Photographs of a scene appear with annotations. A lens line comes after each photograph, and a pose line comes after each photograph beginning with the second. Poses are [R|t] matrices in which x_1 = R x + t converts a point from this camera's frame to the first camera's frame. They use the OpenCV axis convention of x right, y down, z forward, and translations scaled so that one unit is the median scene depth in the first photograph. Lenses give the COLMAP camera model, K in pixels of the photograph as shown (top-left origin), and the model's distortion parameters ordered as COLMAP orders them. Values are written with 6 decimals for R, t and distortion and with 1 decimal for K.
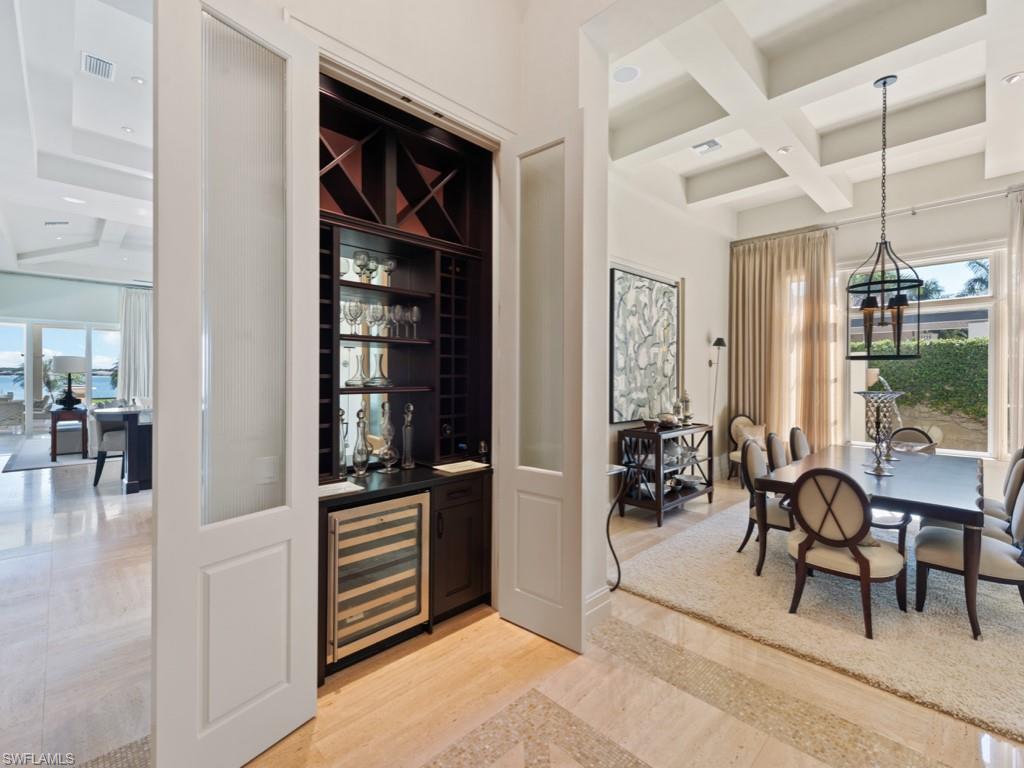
lens RADIAL K [[450.1, 0, 508.0], [0, 450.1, 377.8], [0, 0, 1]] dist [0.002261, -0.003835]
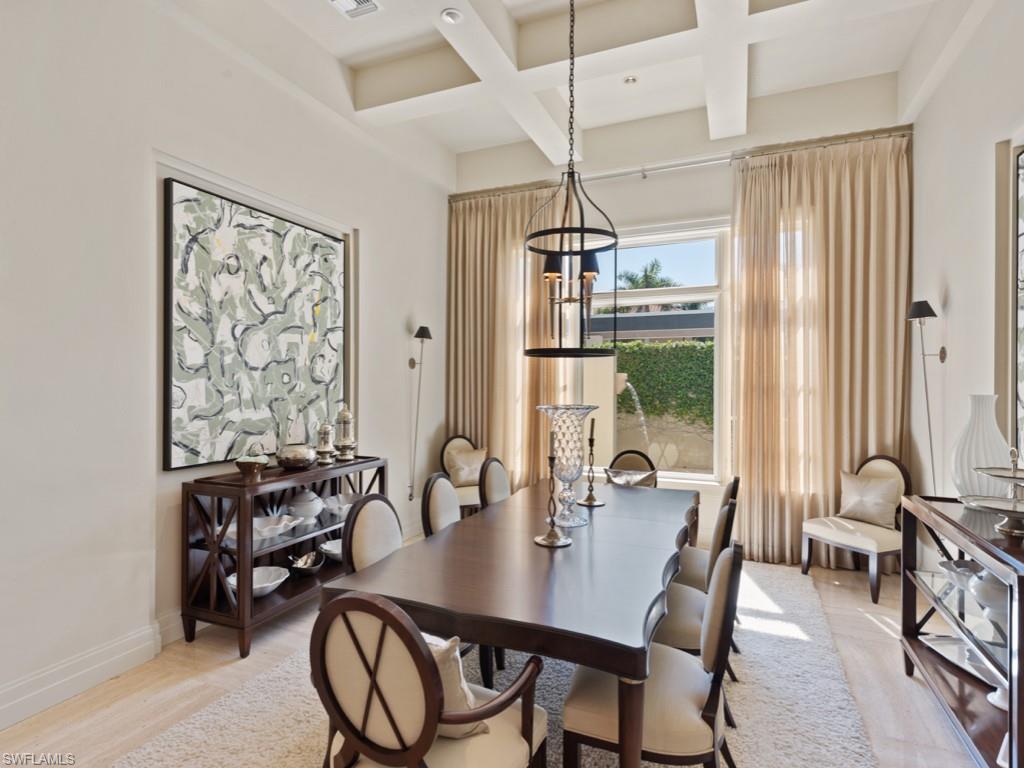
lens RADIAL K [[526.0, 0, 512.0], [0, 526.0, 384.0], [0, 0, 1]] dist [-0.003312, -0.000762]
pose [[0.918299, -0.000167, 0.395888, 0.331435], [0.000425, 1.000000, -0.000565, 0.000238], [-0.395888, 0.000687, 0.918299, 0.248617]]
